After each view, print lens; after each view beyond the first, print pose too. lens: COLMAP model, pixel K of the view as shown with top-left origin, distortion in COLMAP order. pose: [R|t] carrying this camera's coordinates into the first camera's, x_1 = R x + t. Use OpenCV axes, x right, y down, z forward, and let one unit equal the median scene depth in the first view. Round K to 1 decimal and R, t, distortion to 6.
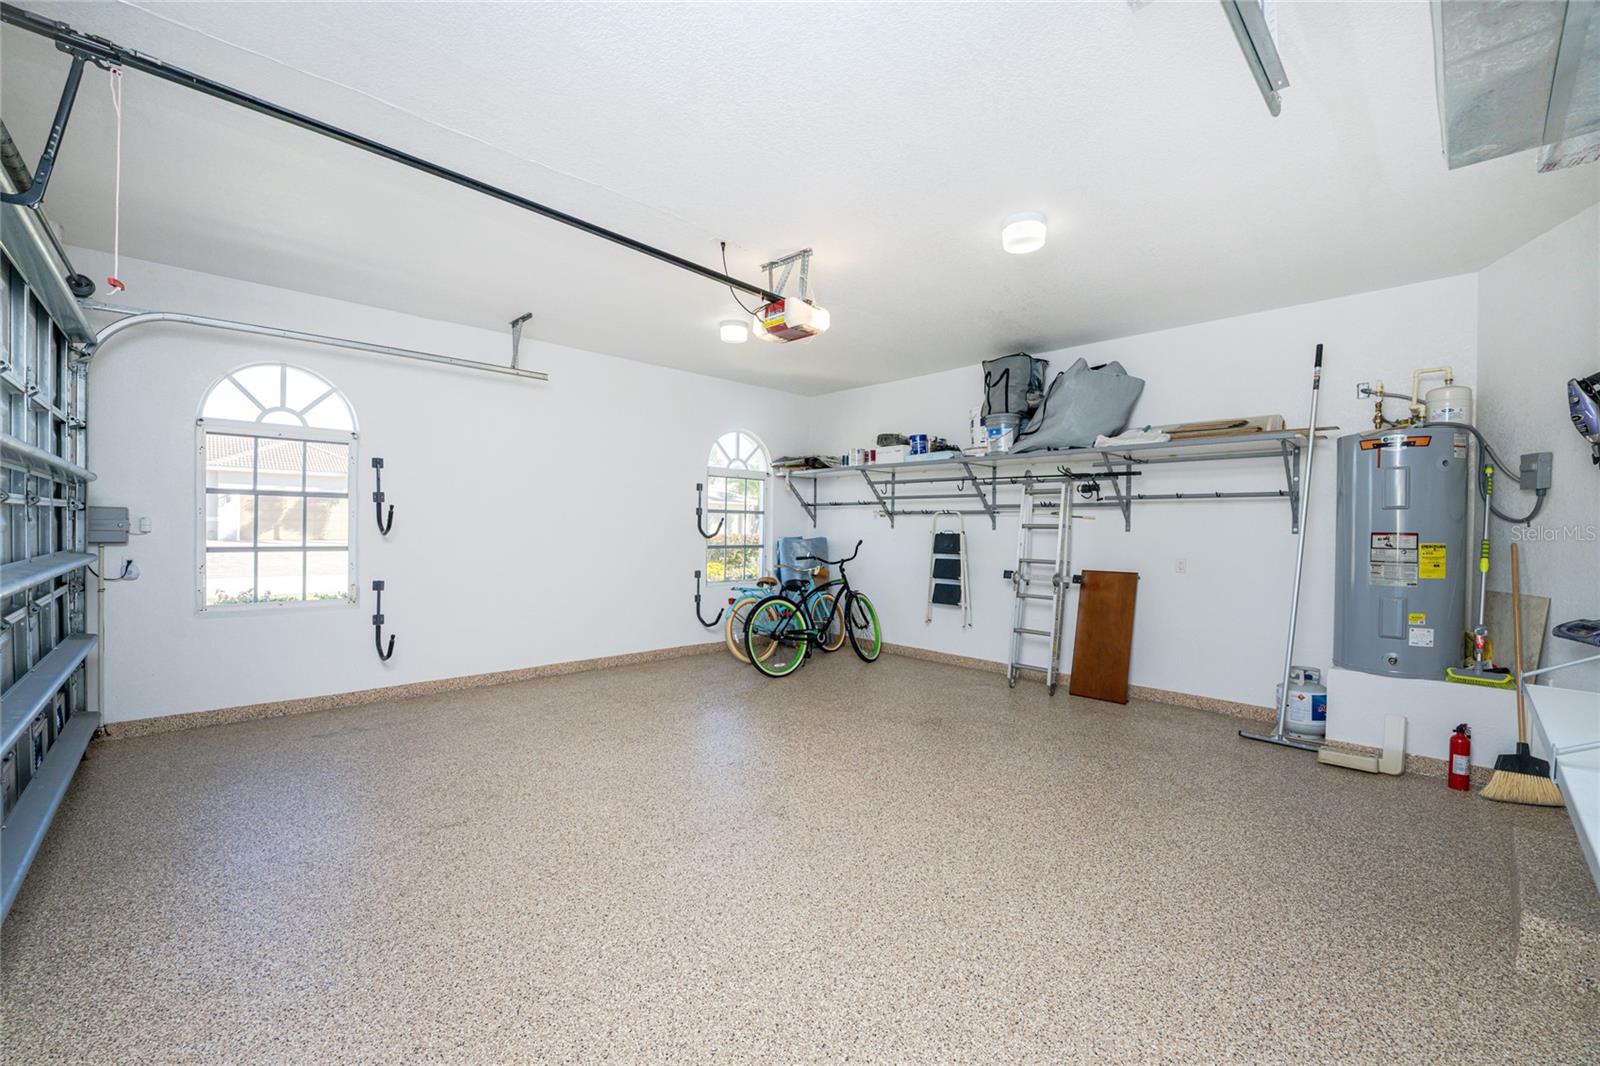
lens RADIAL K [[648.9, 0, 791.2], [0, 648.9, 538.6], [0, 0, 1]] dist [-0.021634, 0.000717]
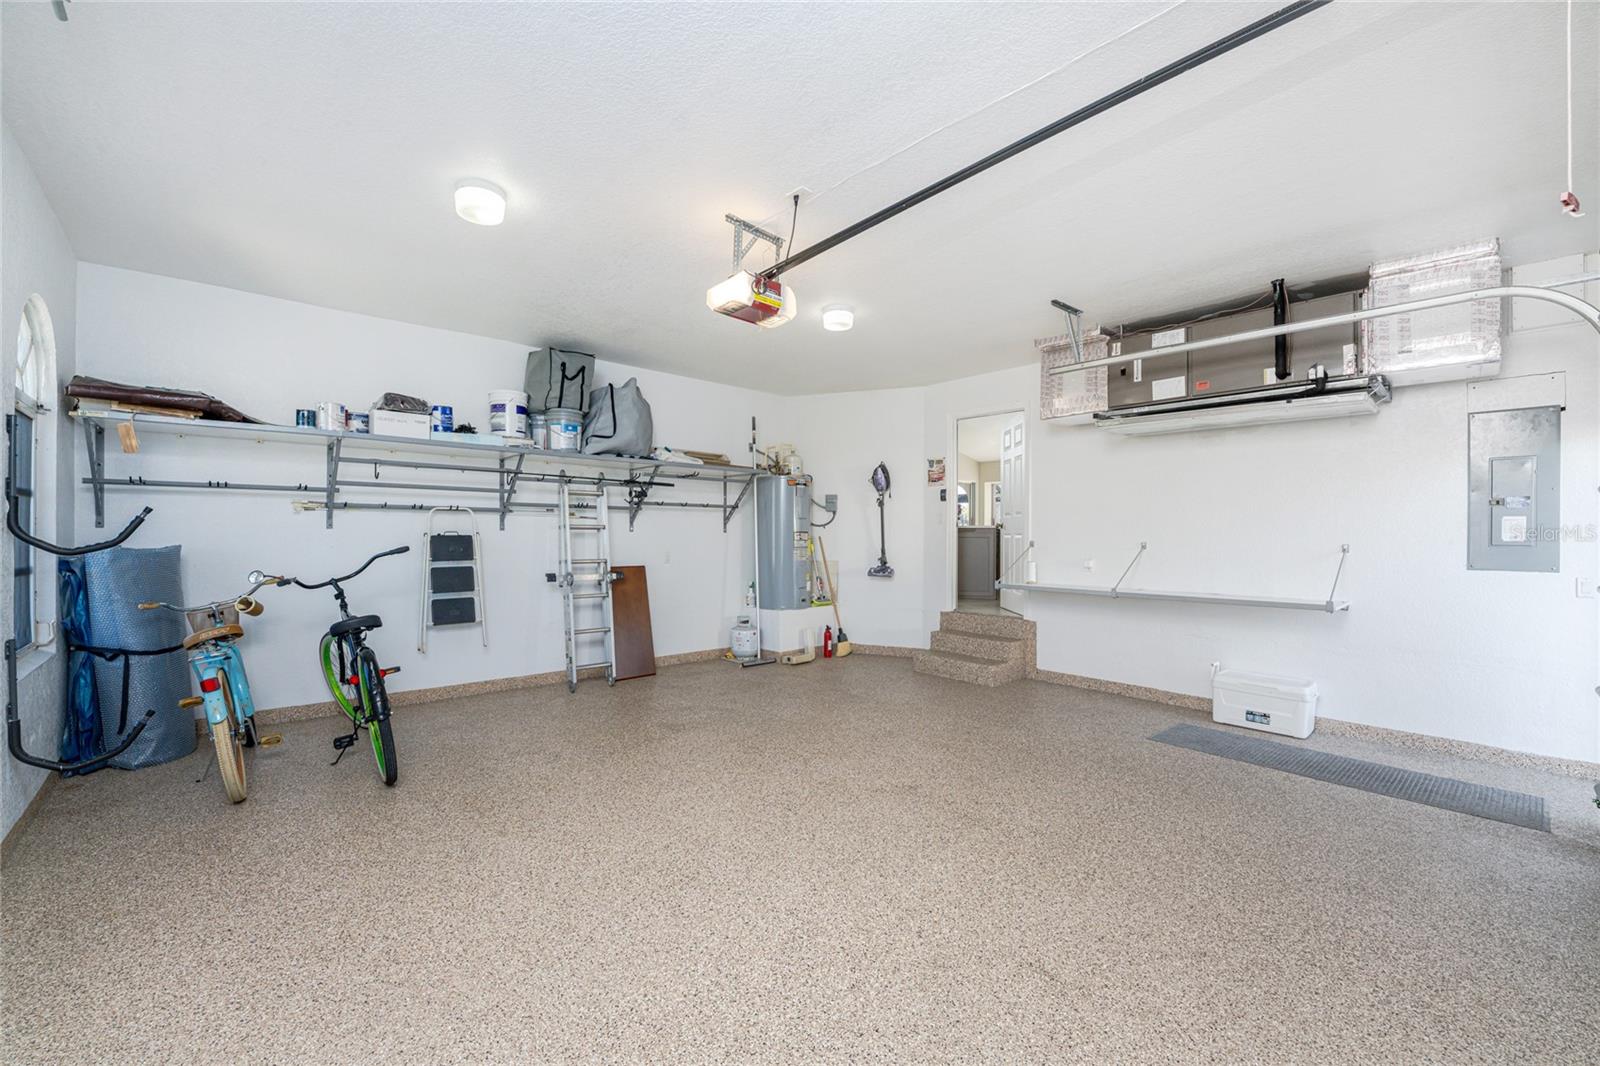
lens RADIAL K [[648.9, 0, 791.2], [0, 648.9, 538.6], [0, 0, 1]] dist [-0.021634, 0.000717]
pose [[0.021115, -0.018927, 0.999598, -0.615338], [0.009949, 0.999775, 0.018720, -0.016262], [-0.999728, 0.009549, 0.021299, 0.638562]]
